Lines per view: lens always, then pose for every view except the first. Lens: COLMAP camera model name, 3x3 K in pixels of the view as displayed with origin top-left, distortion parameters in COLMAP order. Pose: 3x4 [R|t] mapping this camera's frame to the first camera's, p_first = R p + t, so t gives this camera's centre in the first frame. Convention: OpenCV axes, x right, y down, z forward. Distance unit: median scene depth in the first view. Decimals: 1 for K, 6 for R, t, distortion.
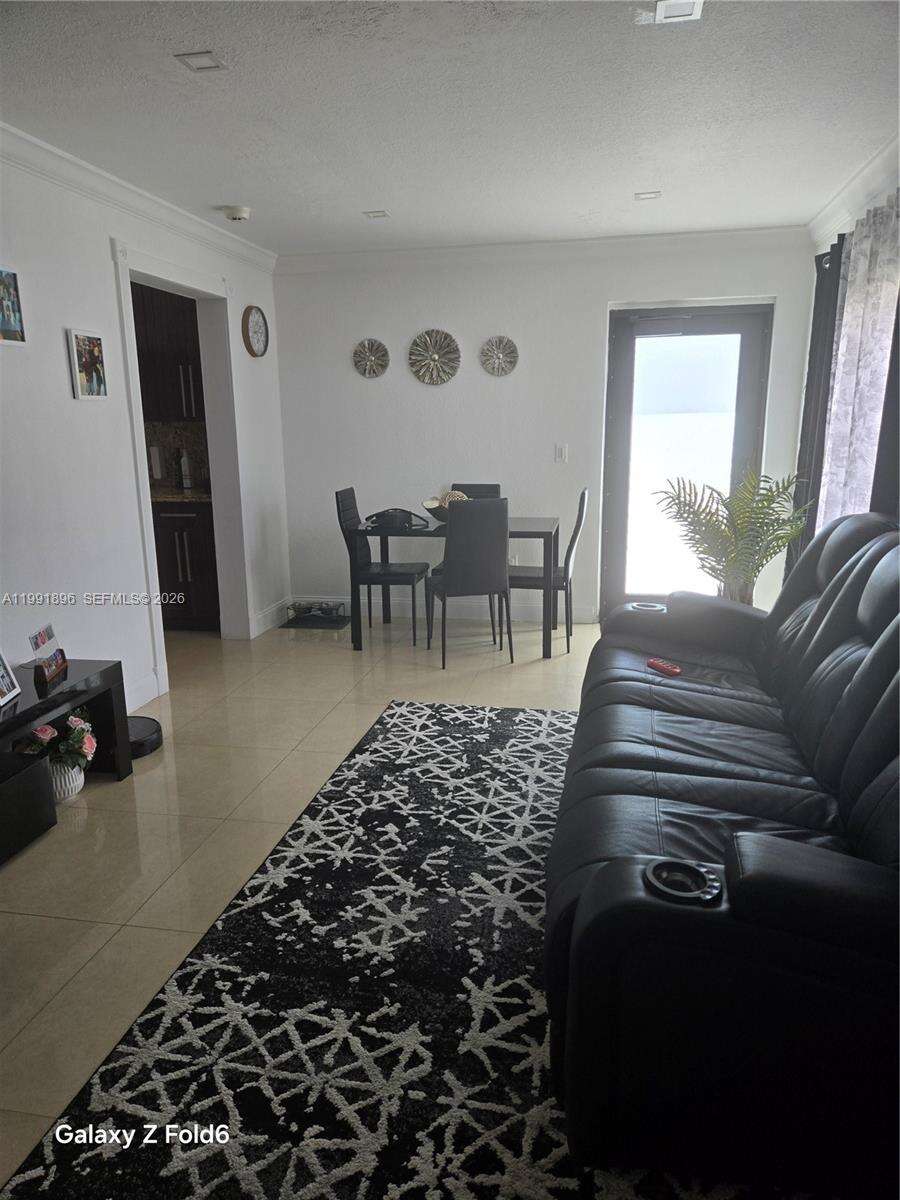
lens RADIAL K [[804.8, 0, 450.0], [0, 804.8, 600.0], [0, 0, 1]] dist [0.083736, -0.059174]
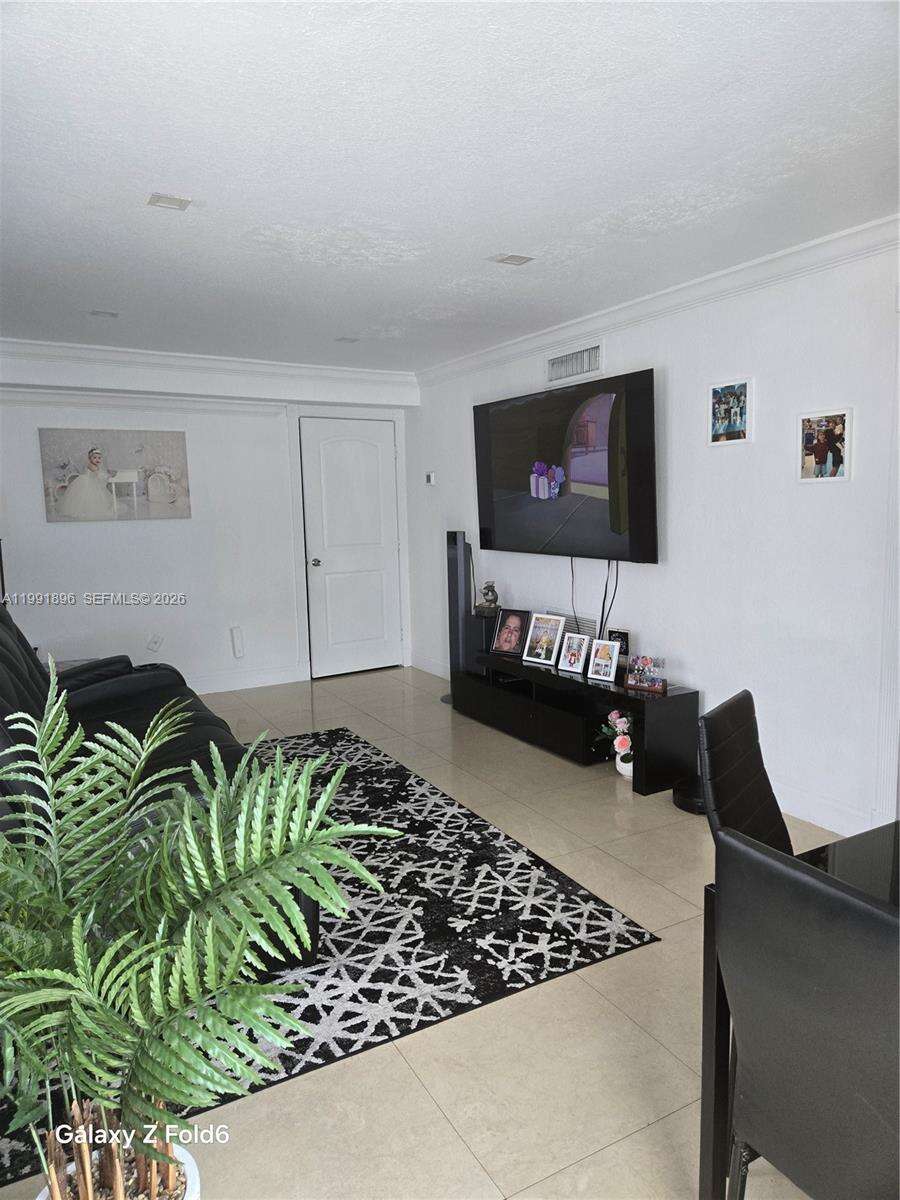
lens RADIAL K [[804.8, 0, 450.0], [0, 804.8, 600.0], [0, 0, 1]] dist [0.083736, -0.059174]
pose [[-0.767863, 0.104880, -0.631970, 0.534824], [-0.113427, 0.948661, 0.295256, -0.369890], [0.630492, 0.298399, -0.716546, 1.557936]]
